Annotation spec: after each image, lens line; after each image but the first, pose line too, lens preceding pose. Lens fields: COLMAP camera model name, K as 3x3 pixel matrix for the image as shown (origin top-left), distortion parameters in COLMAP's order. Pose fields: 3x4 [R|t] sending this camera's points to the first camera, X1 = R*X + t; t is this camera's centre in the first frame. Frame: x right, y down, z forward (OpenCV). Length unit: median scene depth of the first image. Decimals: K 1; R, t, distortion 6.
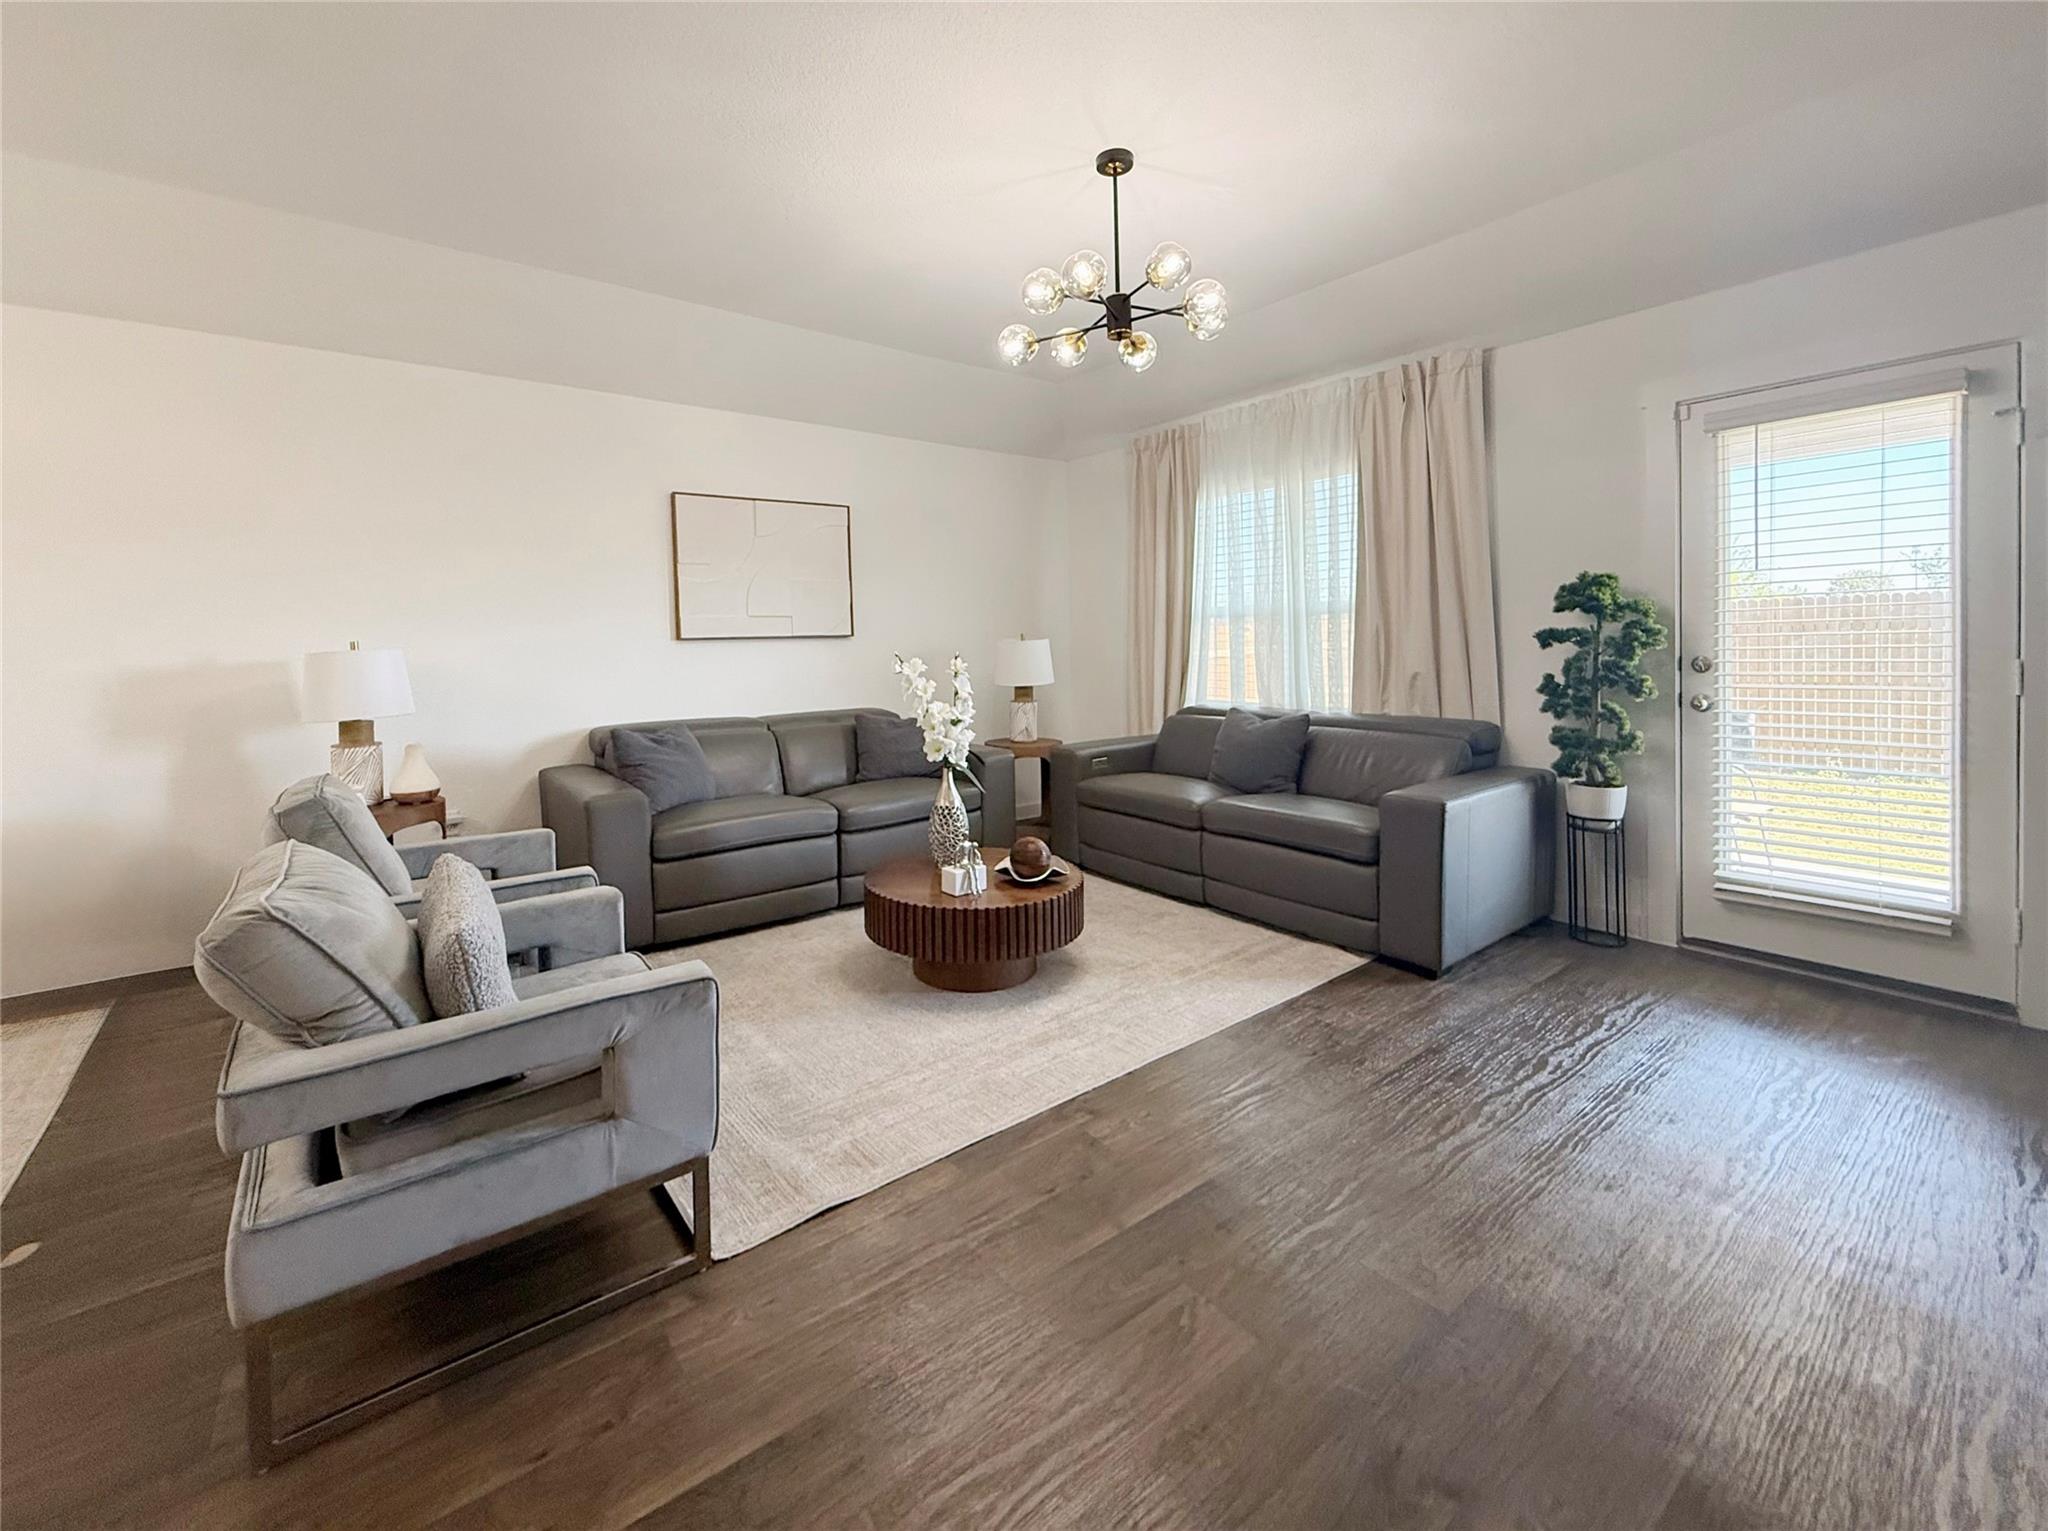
lens RADIAL K [[822.2, 0, 999.7], [0, 822.2, 659.9], [0, 0, 1]] dist [0.000726, 0.000240]
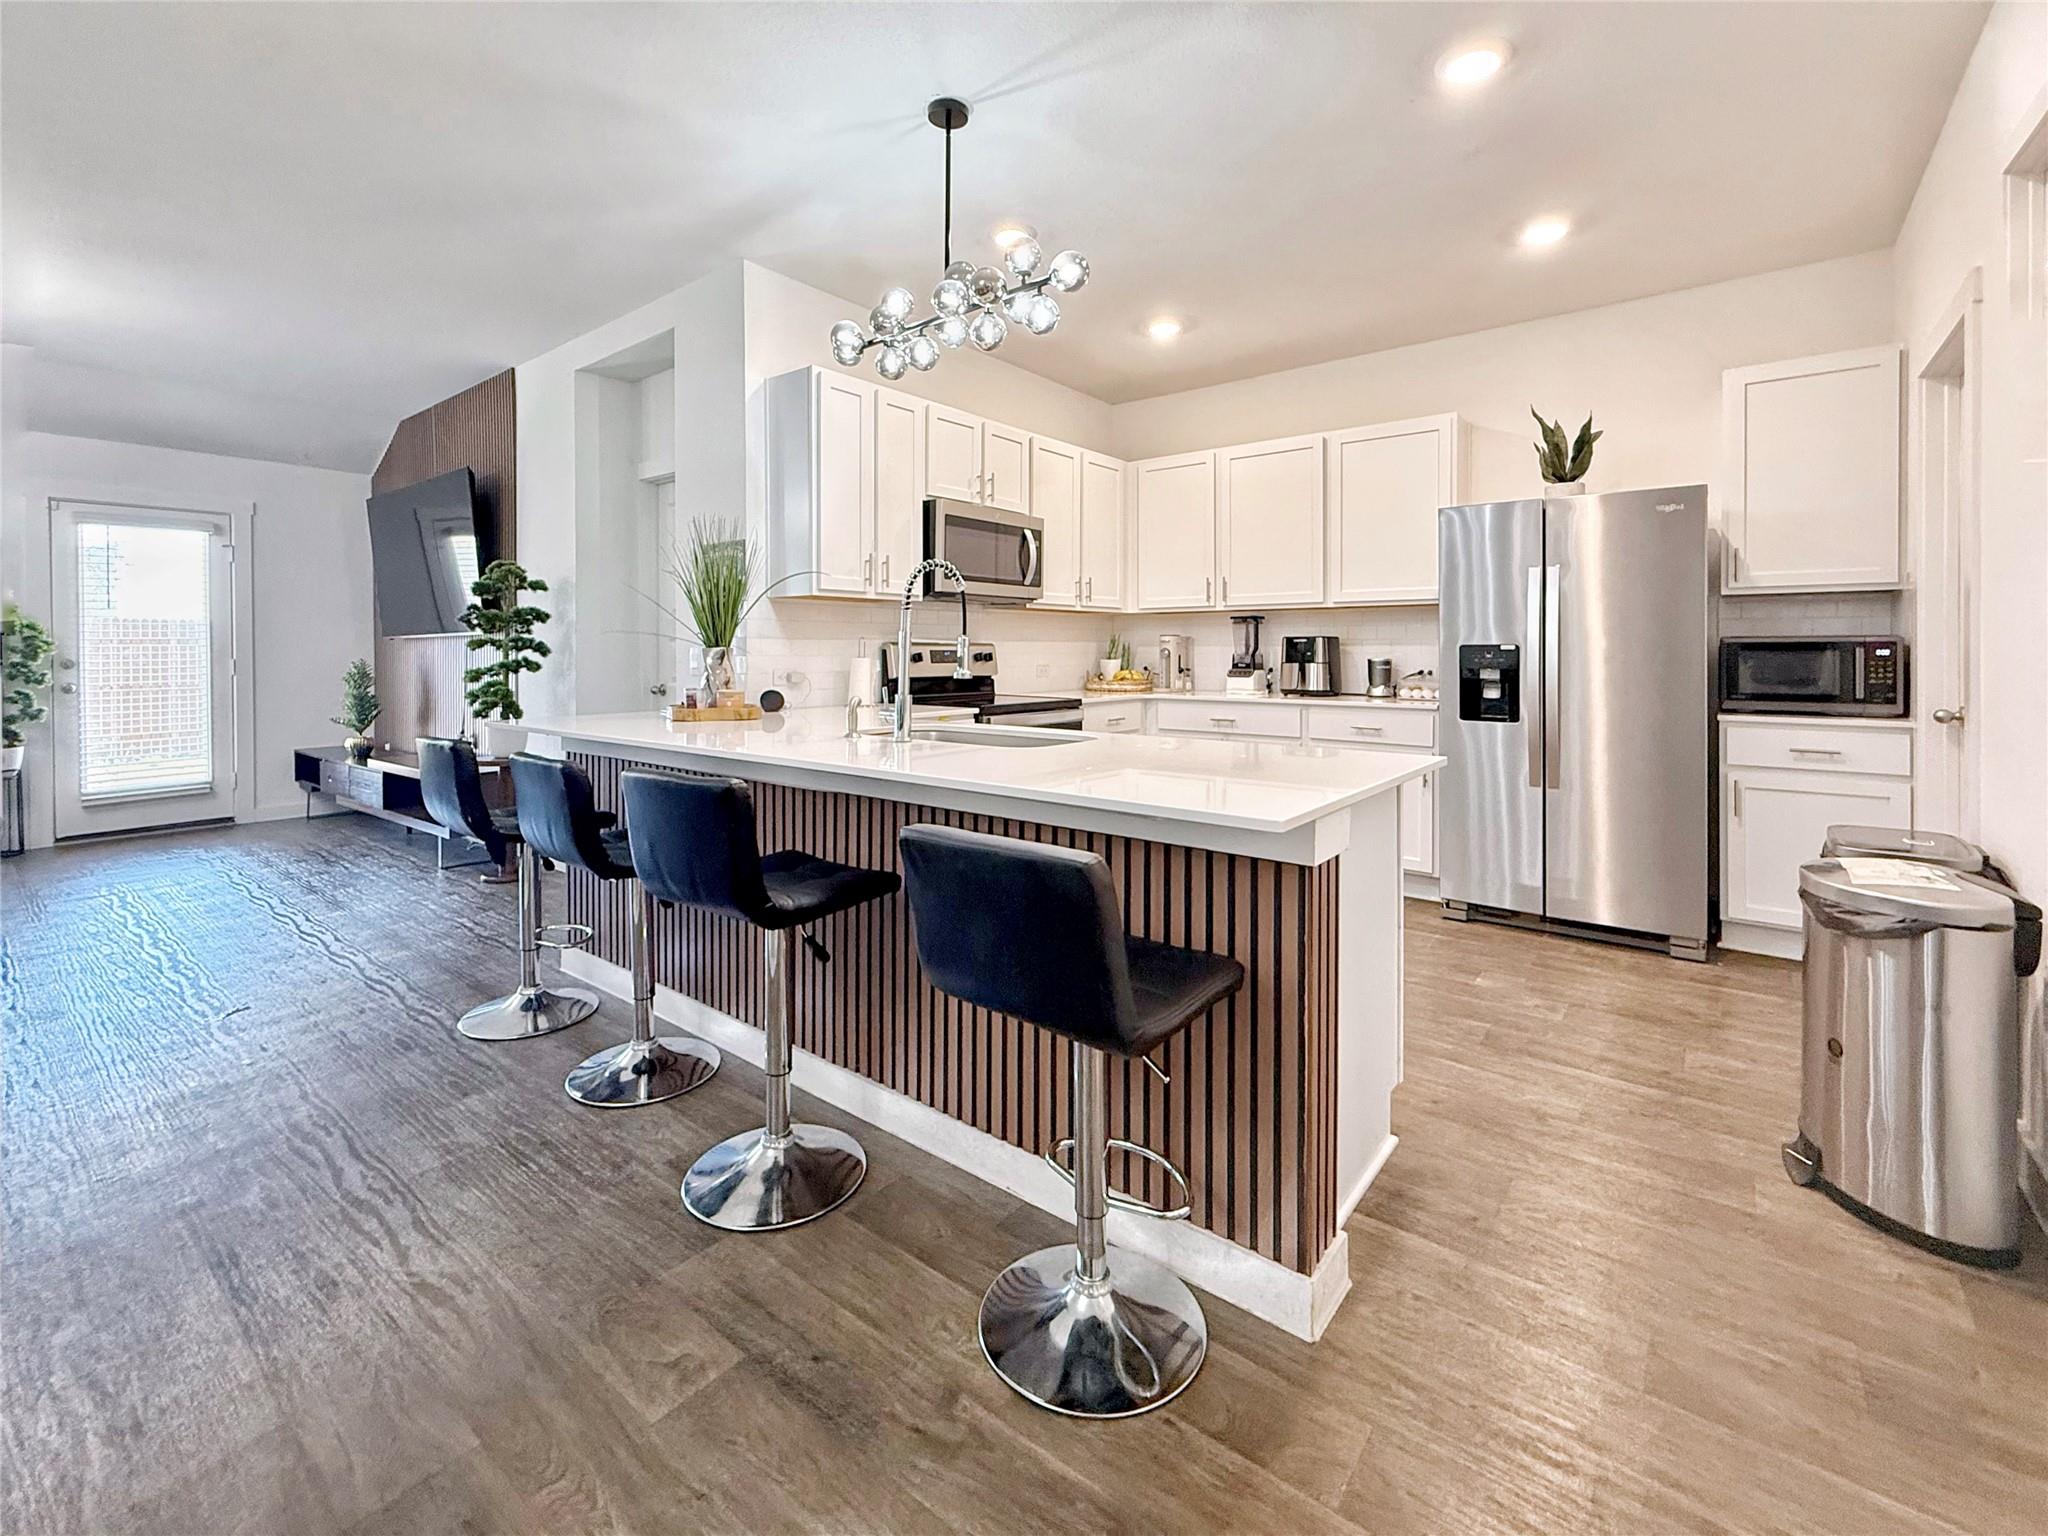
lens RADIAL K [[885.7, 0, 1031.6], [0, 885.7, 640.9], [0, 0, 1]] dist [-0.000842, 0.000385]
pose [[-0.276307, 0.026800, 0.960696, -1.277184], [0.021396, 0.999535, -0.021730, 0.036568], [-0.960831, 0.014551, -0.276752, -0.312281]]
